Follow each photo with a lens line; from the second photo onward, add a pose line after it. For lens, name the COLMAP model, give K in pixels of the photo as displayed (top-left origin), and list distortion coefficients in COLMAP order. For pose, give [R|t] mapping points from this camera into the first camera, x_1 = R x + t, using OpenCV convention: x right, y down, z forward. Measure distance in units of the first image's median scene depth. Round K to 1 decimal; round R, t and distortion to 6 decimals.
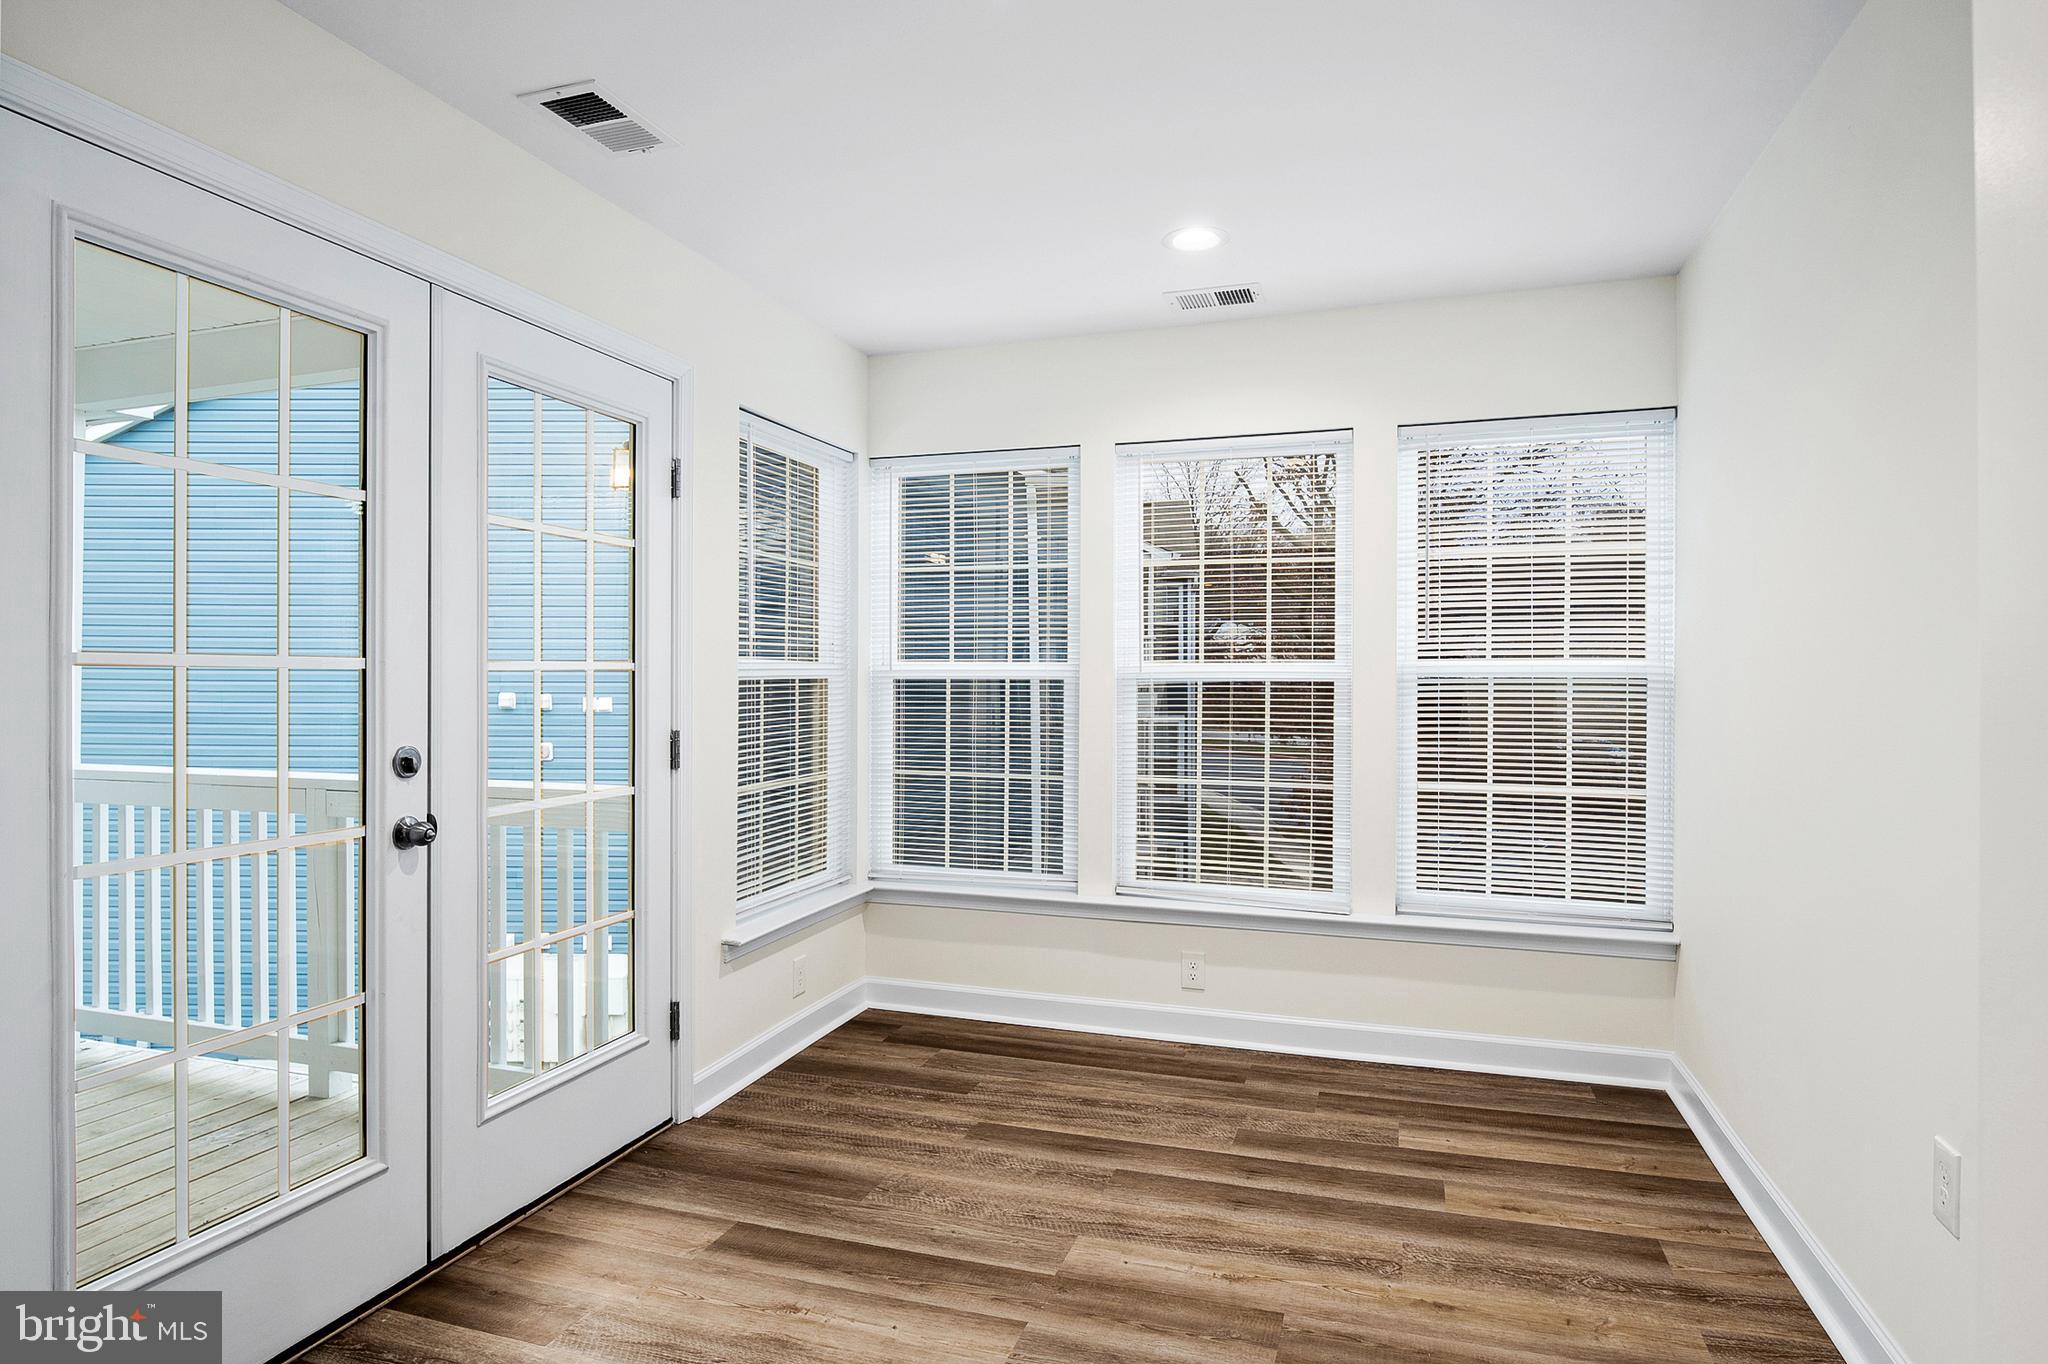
lens RADIAL K [[1114.9, 0, 1007.5], [0, 1114.9, 682.9], [0, 0, 1]] dist [-0.004746, -0.004142]
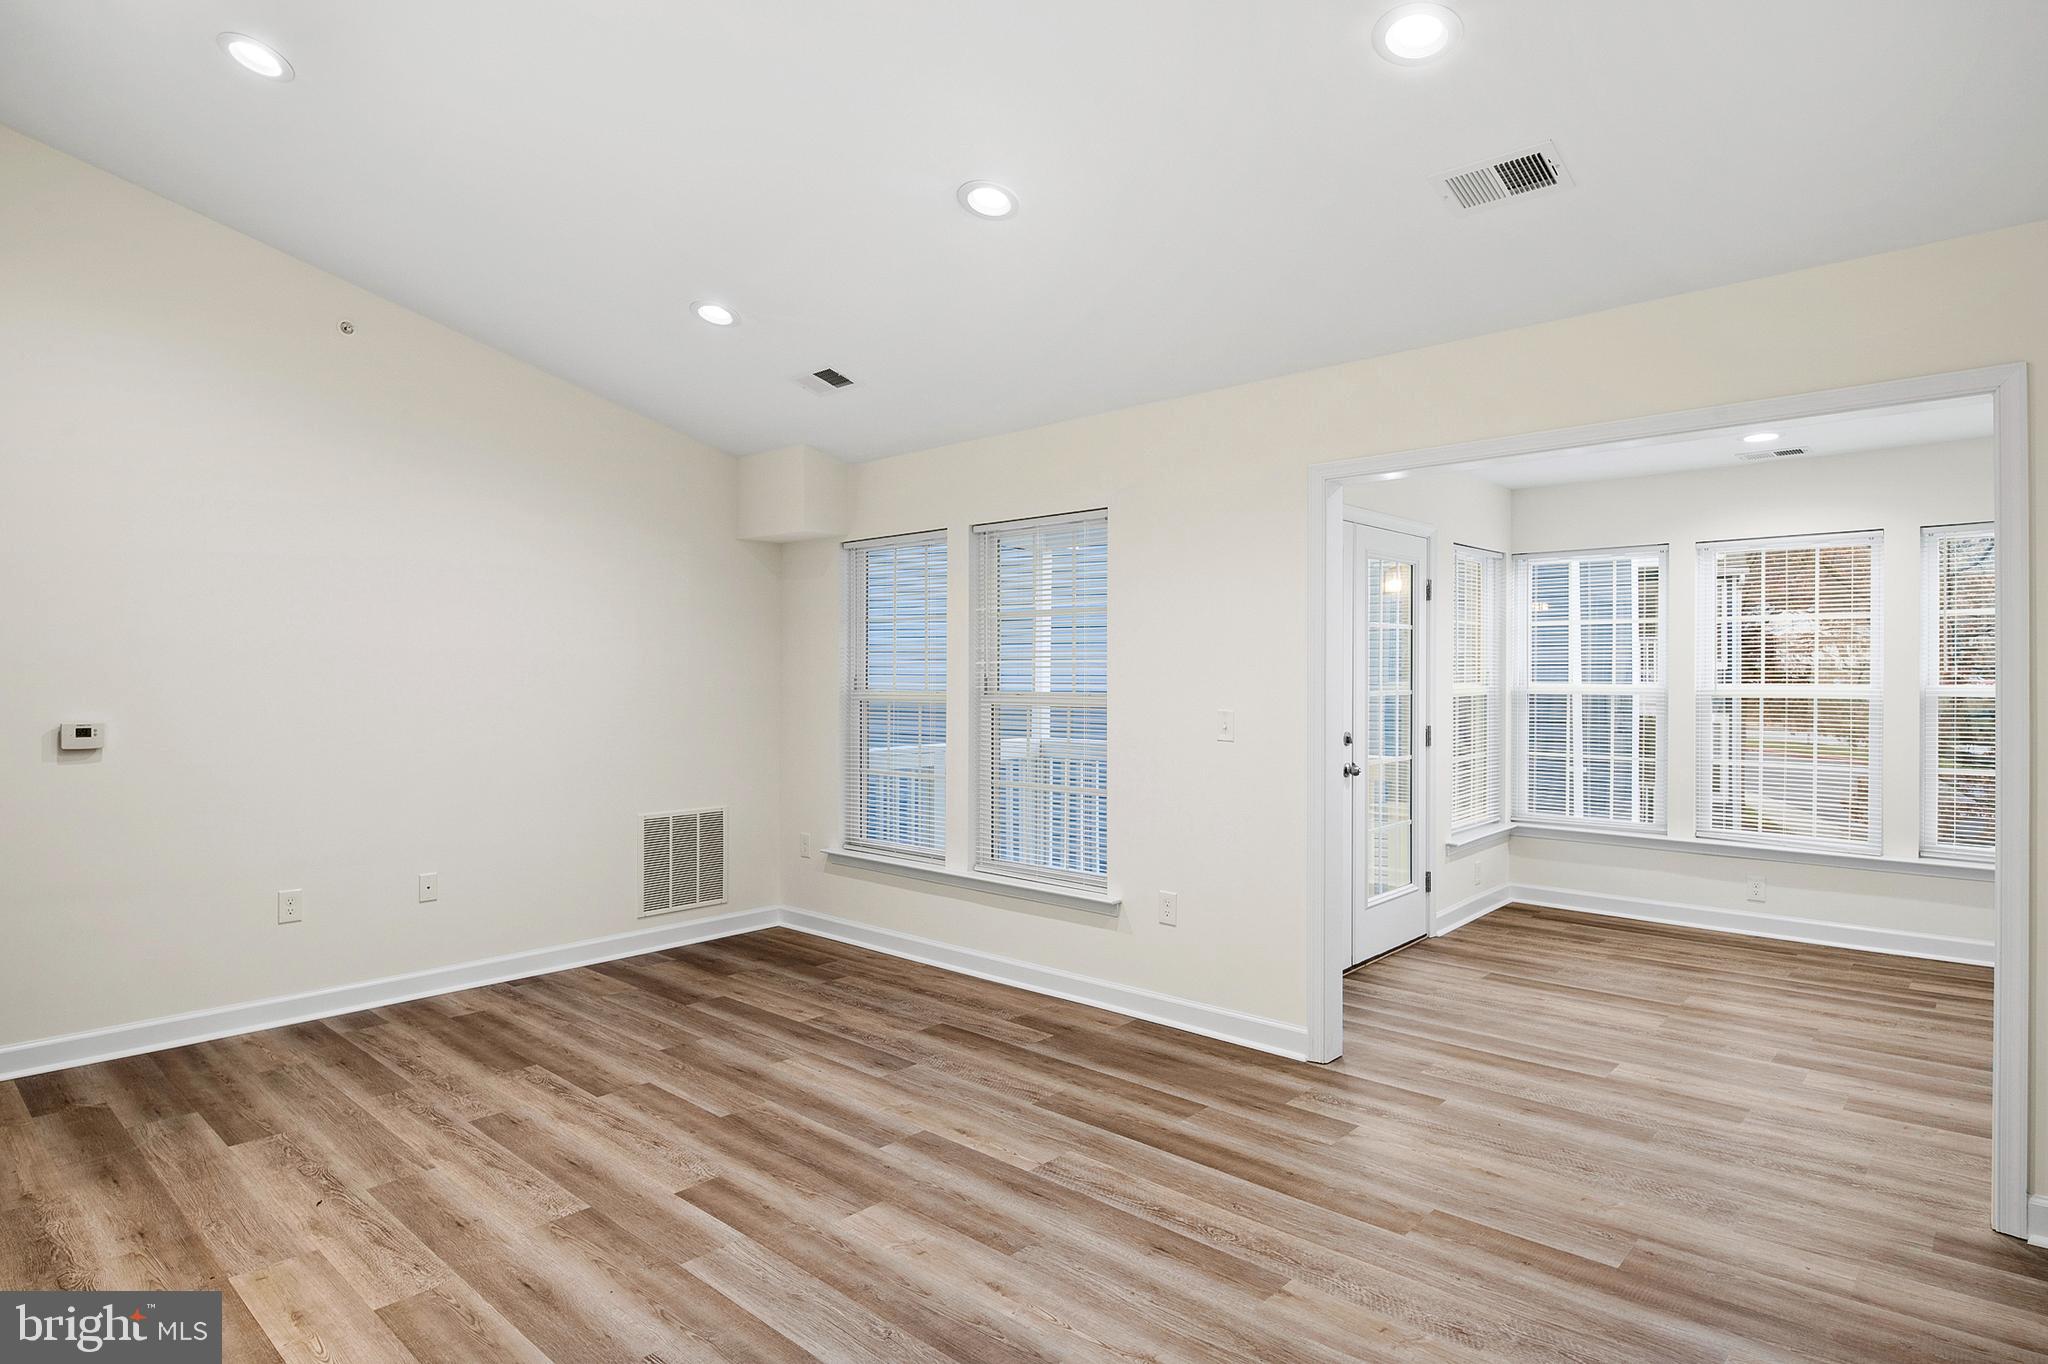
lens RADIAL K [[1114.9, 0, 991.4], [0, 1114.9, 680.1], [0, 0, 1]] dist [-0.004746, -0.004142]
pose [[0.912978, -0.001297, -0.408006, -0.195164], [0.003116, 0.999988, 0.003792, -0.040637], [0.407996, -0.004733, 0.912971, -0.946353]]
